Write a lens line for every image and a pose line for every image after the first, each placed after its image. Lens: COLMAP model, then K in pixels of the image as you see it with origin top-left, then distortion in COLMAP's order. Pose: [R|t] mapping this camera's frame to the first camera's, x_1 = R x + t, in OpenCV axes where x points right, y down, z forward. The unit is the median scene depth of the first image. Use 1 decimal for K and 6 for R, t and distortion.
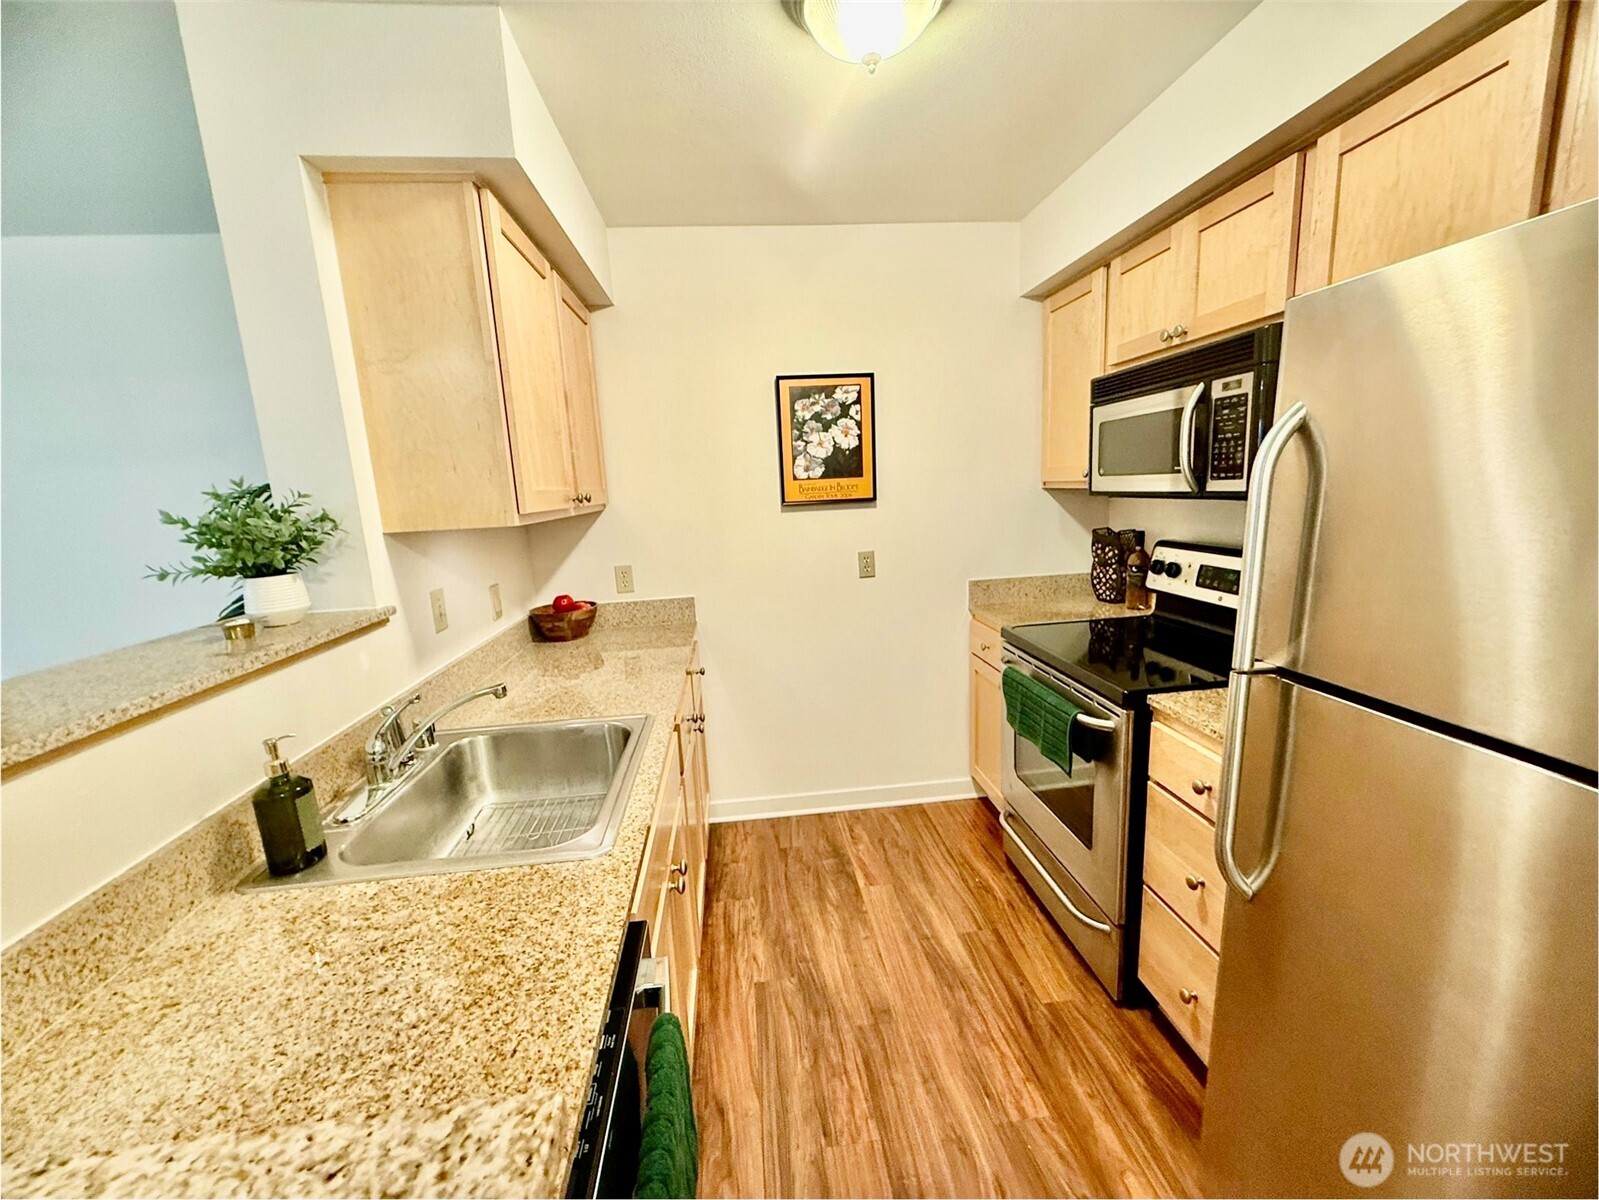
lens RADIAL K [[639.8, 0, 796.9], [0, 639.8, 598.9], [0, 0, 1]] dist [0.001243, 0.000445]
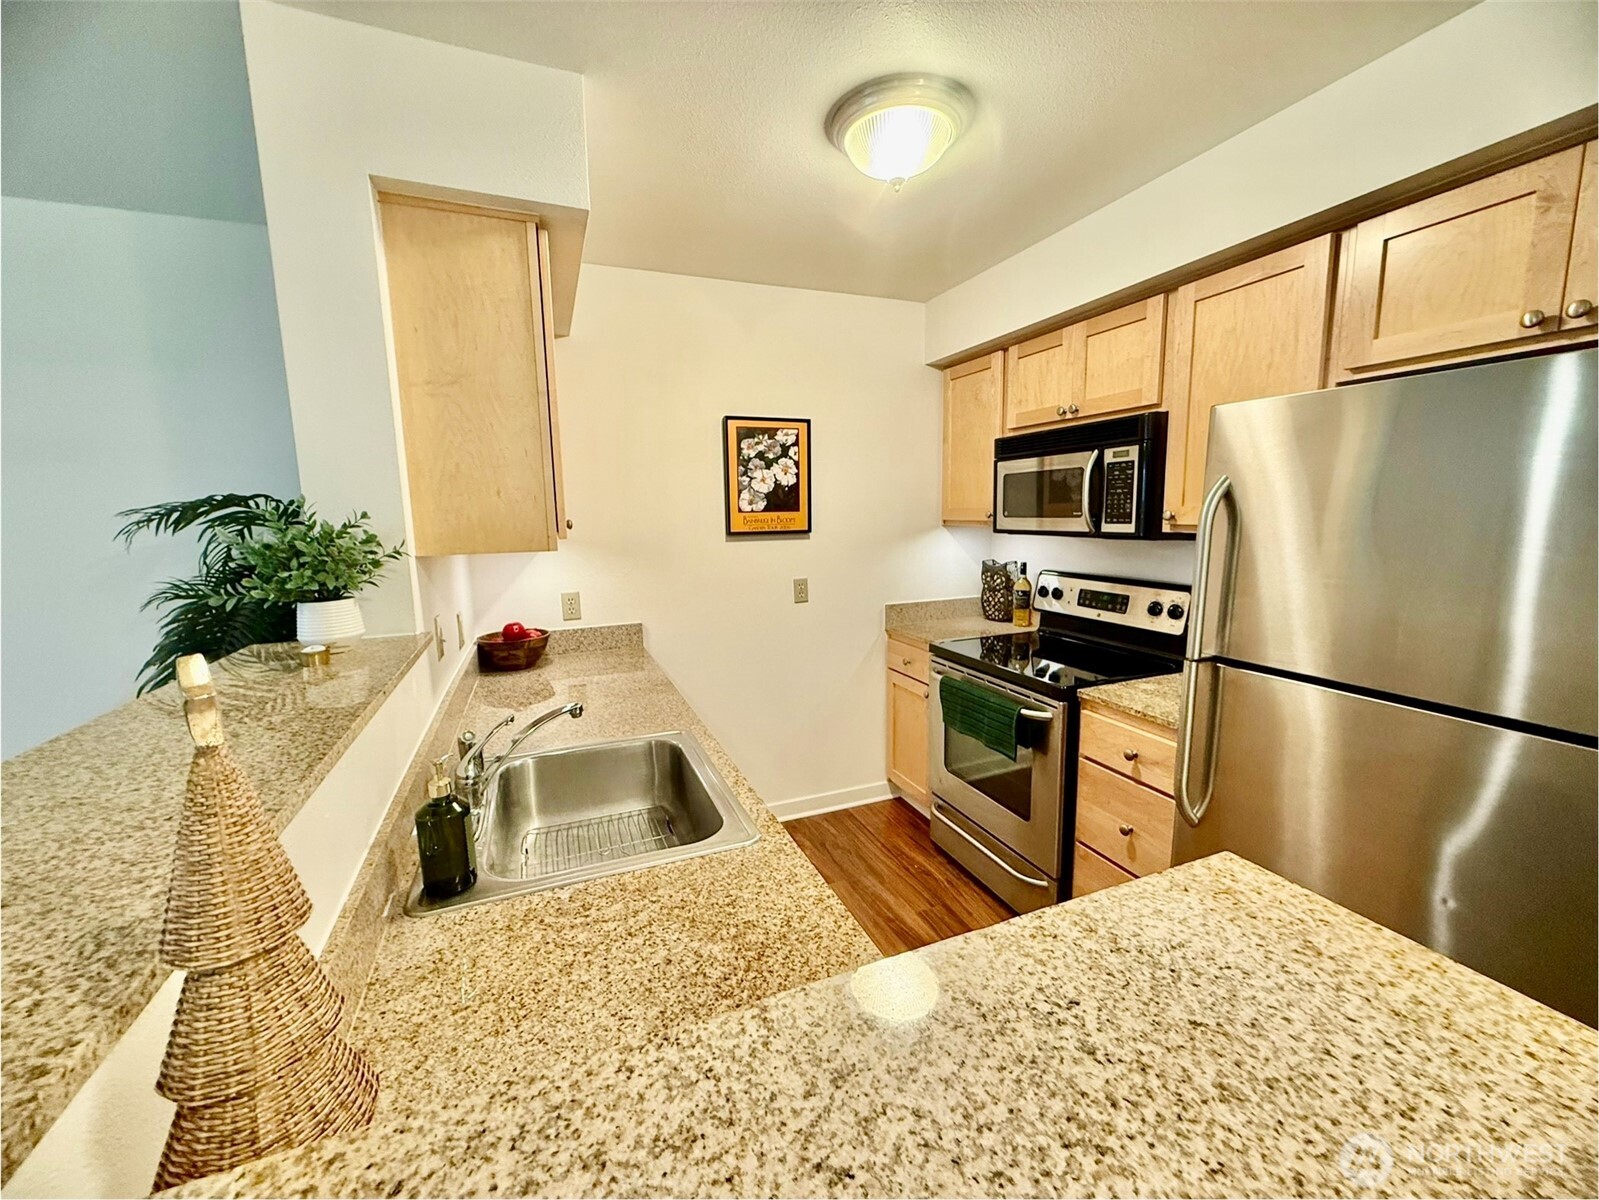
lens RADIAL K [[639.8, 0, 793.9], [0, 639.8, 598.7], [0, 0, 1]] dist [0.001243, 0.000445]
pose [[0.960711, -0.006952, 0.277464, -0.263134], [0.020154, 0.998795, -0.044758, 0.011151], [-0.276818, 0.048591, 0.959693, -0.059990]]
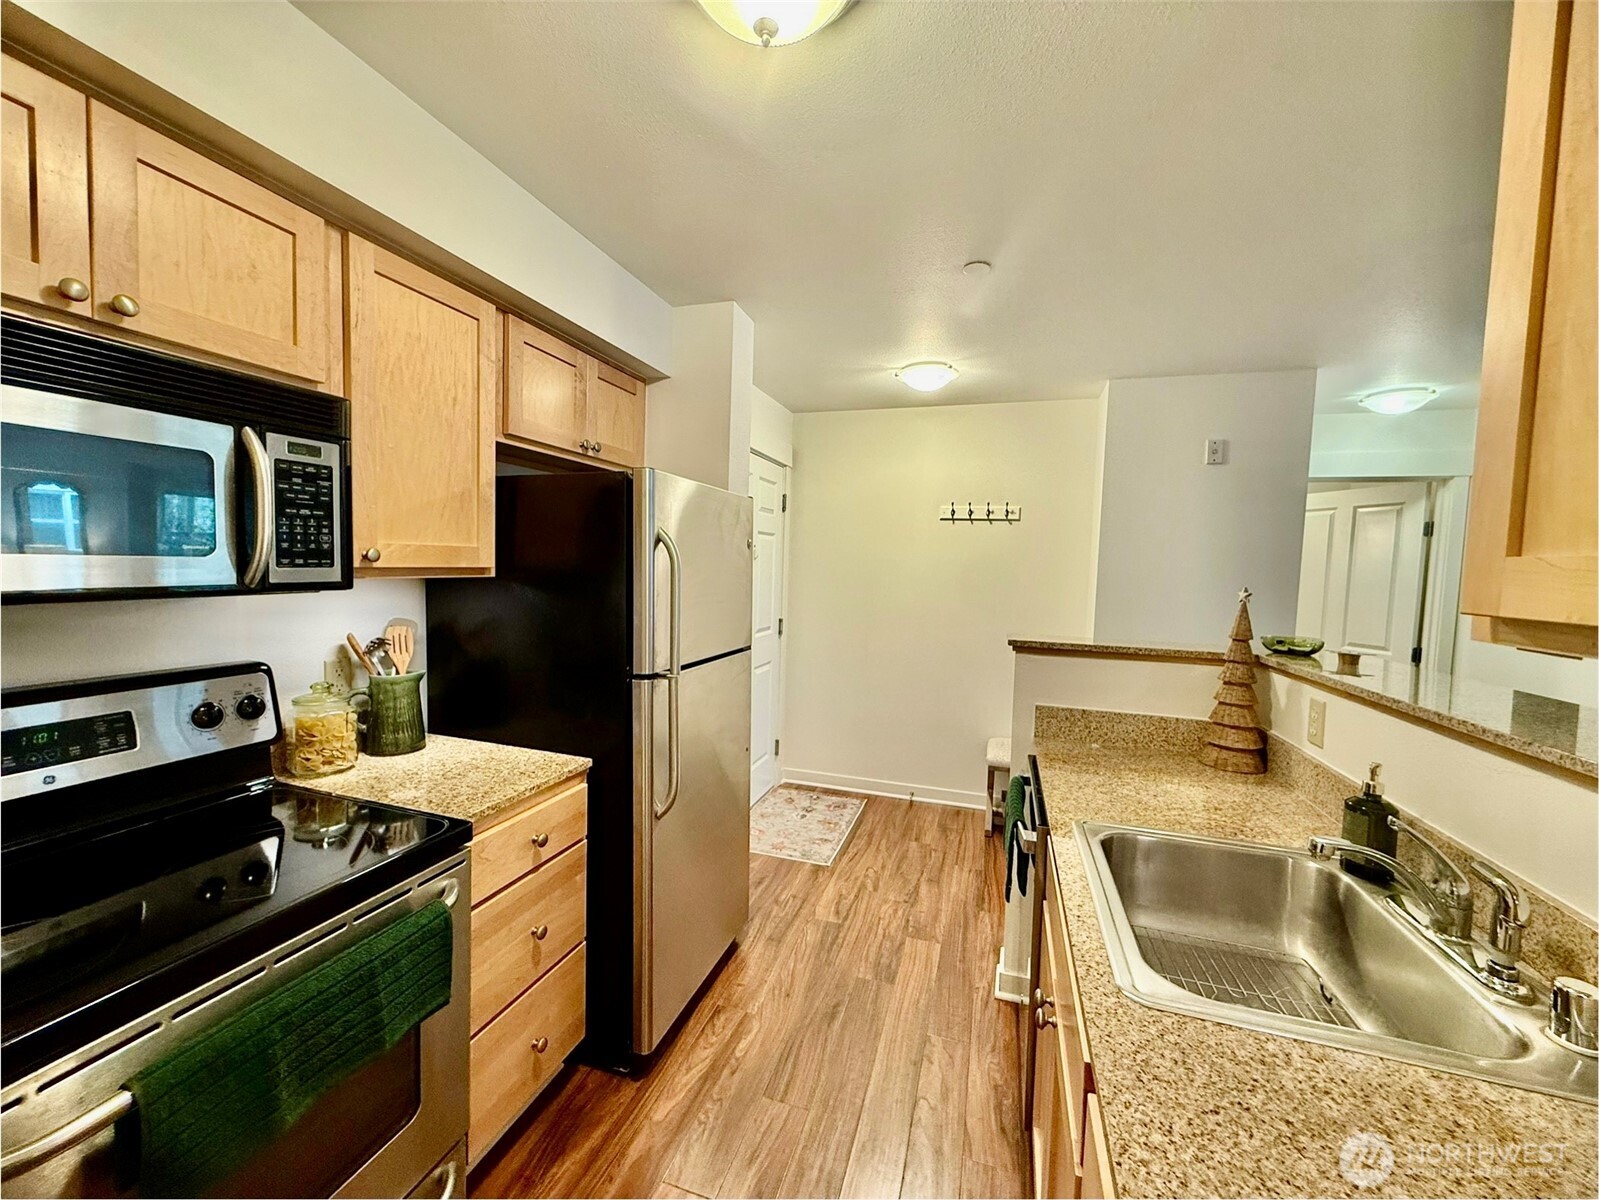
lens RADIAL K [[639.8, 0, 798.8], [0, 639.8, 607.8], [0, 0, 1]] dist [0.001243, 0.000445]
pose [[-0.915955, -0.000526, 0.401282, -0.147601], [0.091328, 0.973483, 0.209740, -0.190264], [-0.390751, 0.228761, -0.891618, 1.133629]]
